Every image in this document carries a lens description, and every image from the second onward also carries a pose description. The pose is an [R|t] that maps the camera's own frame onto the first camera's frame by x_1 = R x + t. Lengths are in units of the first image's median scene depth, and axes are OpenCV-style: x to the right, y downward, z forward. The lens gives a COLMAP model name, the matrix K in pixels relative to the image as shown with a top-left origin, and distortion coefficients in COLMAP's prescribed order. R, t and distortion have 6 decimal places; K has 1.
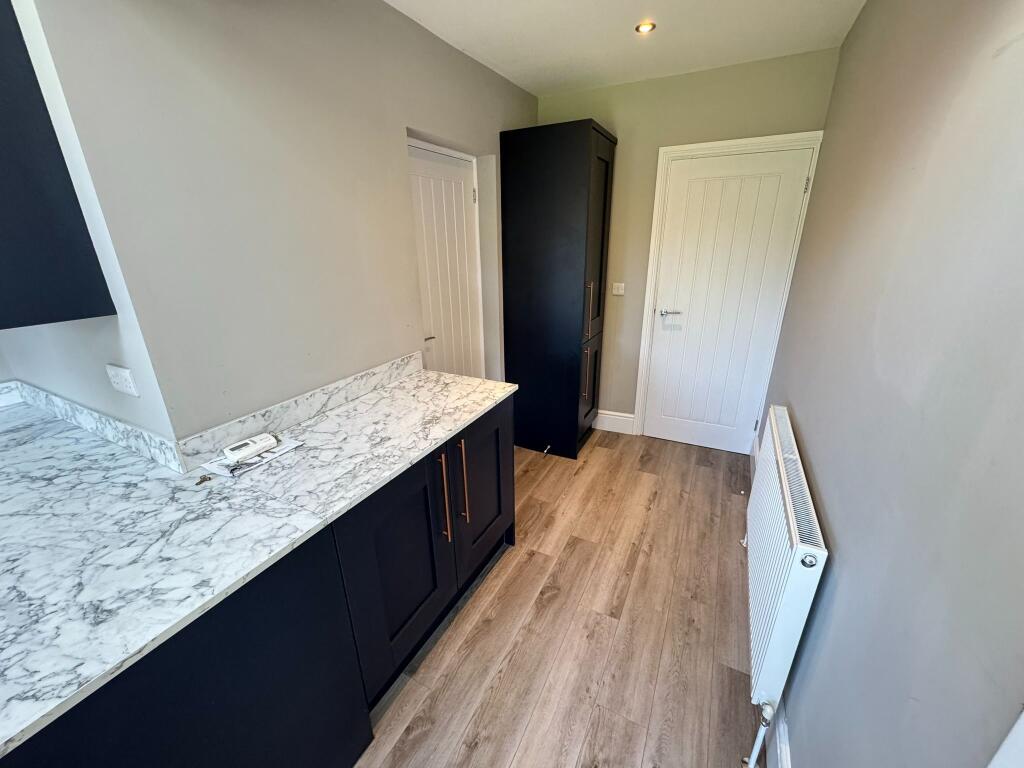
lens RADIAL K [[407.6, 0, 511.3], [0, 407.6, 383.9], [0, 0, 1]] dist [-0.001379, 0.000162]
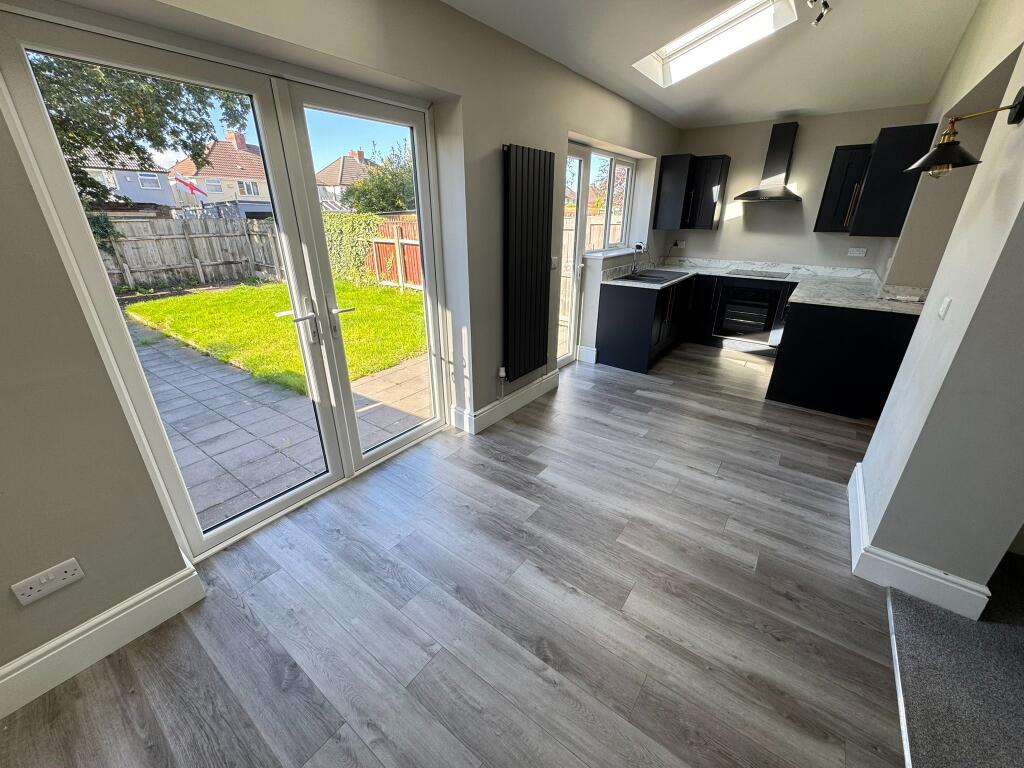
lens RADIAL K [[407.6, 0, 511.1], [0, 407.6, 382.8], [0, 0, 1]] dist [-0.001379, 0.000162]
pose [[-0.161623, 0.388589, -0.907126, 1.563628], [-0.337667, 0.841951, 0.420832, 0.259438], [0.927286, 0.374322, -0.004865, -0.729815]]
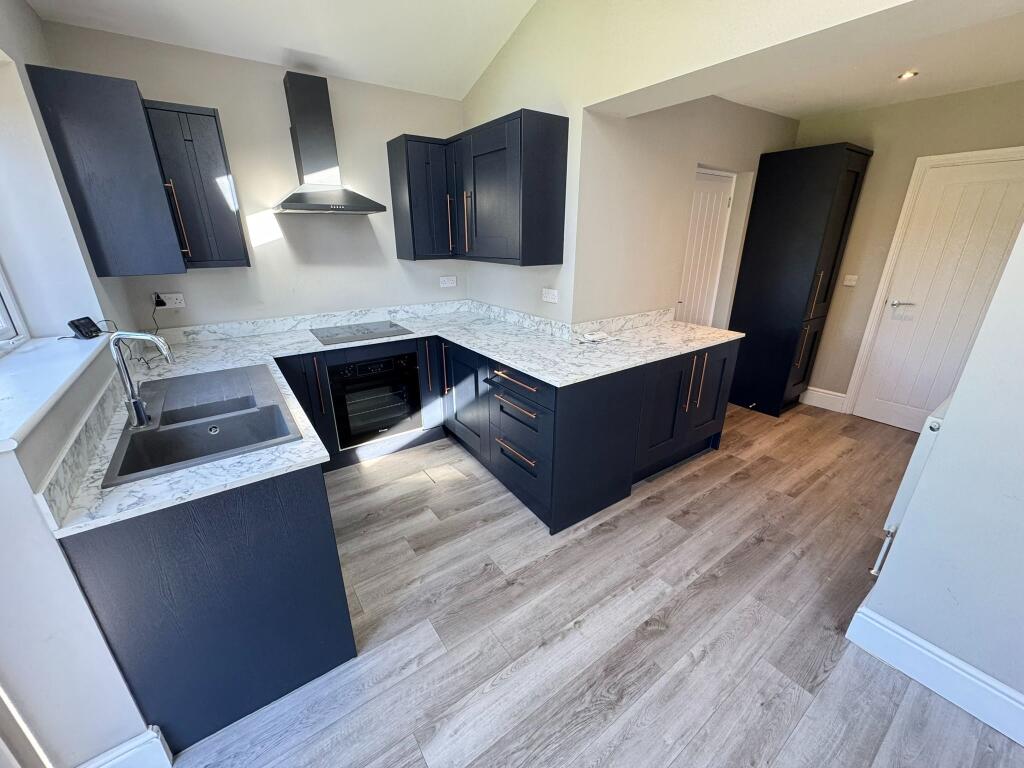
lens RADIAL K [[407.6, 0, 511.2], [0, 407.6, 383.9], [0, 0, 1]] dist [-0.001379, 0.000162]
pose [[0.889874, 0.171123, -0.422897, -0.085447], [-0.167314, 0.984810, 0.046430, 0.264148], [0.424418, 0.029439, 0.904988, -0.715392]]
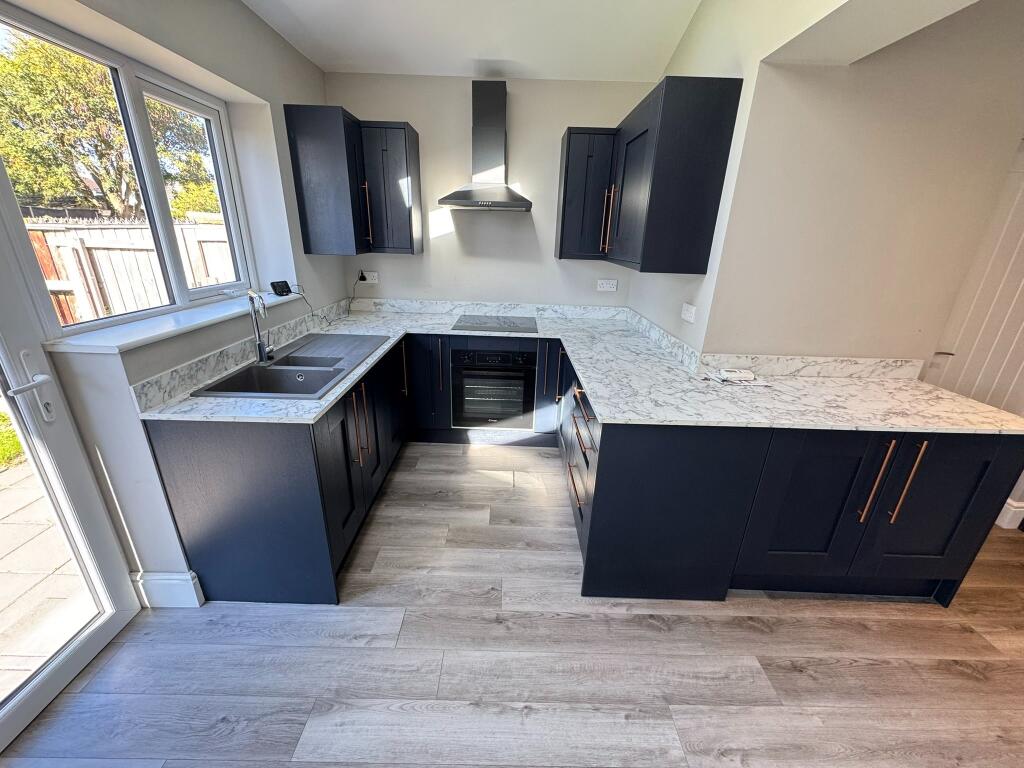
lens RADIAL K [[407.6, 0, 510.5], [0, 407.6, 384.4], [0, 0, 1]] dist [-0.001379, 0.000162]
pose [[0.460939, 0.336467, -0.821173, 0.152284], [-0.337327, 0.922310, 0.188559, 0.135108], [0.820820, 0.190090, 0.538628, -0.338122]]
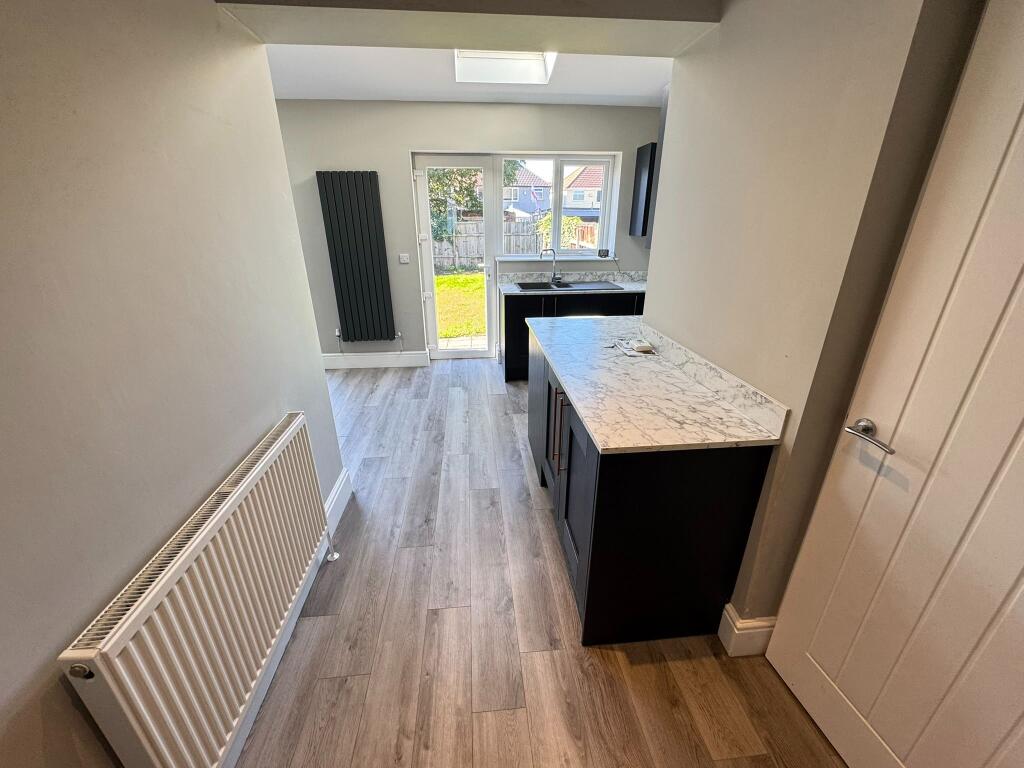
lens RADIAL K [[407.6, 0, 511.1], [0, 407.6, 385.2], [0, 0, 1]] dist [-0.001379, 0.000162]
pose [[-0.837148, 0.222443, -0.499702, 0.442472], [-0.172950, 0.759052, 0.627637, -0.459841], [0.518913, 0.611849, -0.596967, 1.286502]]
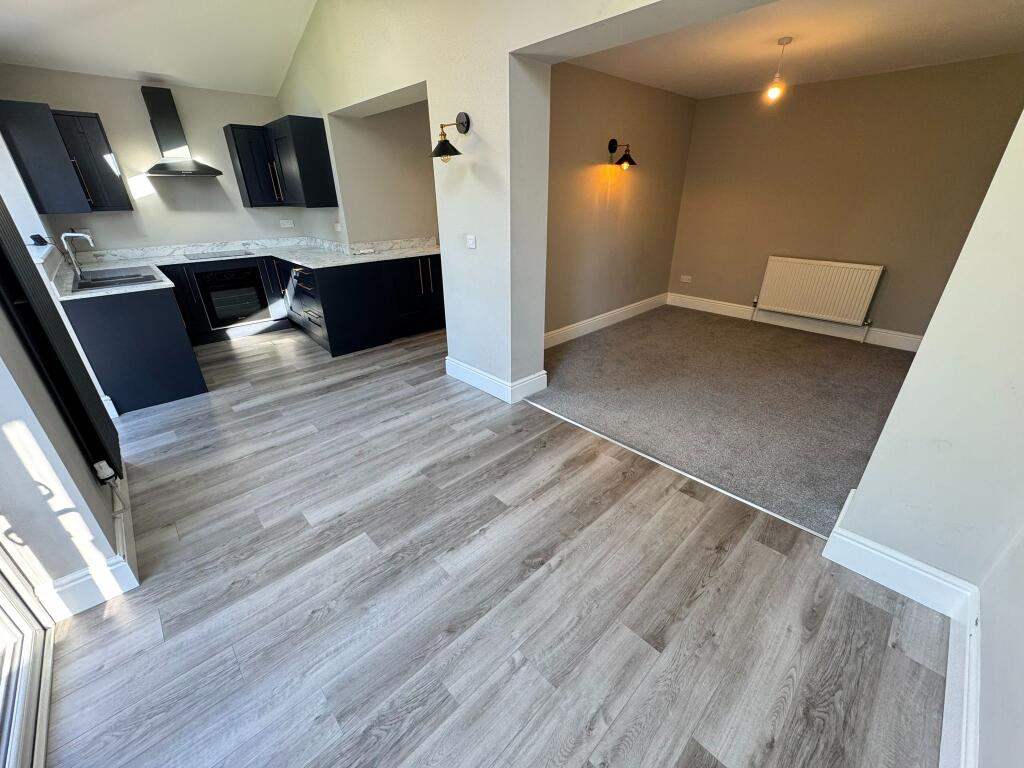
lens RADIAL K [[407.6, 0, 510.0], [0, 407.6, 383.1], [0, 0, 1]] dist [-0.001379, 0.000162]
pose [[0.944025, 0.143870, -0.296847, 1.182291], [-0.116018, 0.987193, 0.109494, 0.524404], [0.308798, -0.068926, 0.948627, -1.379078]]
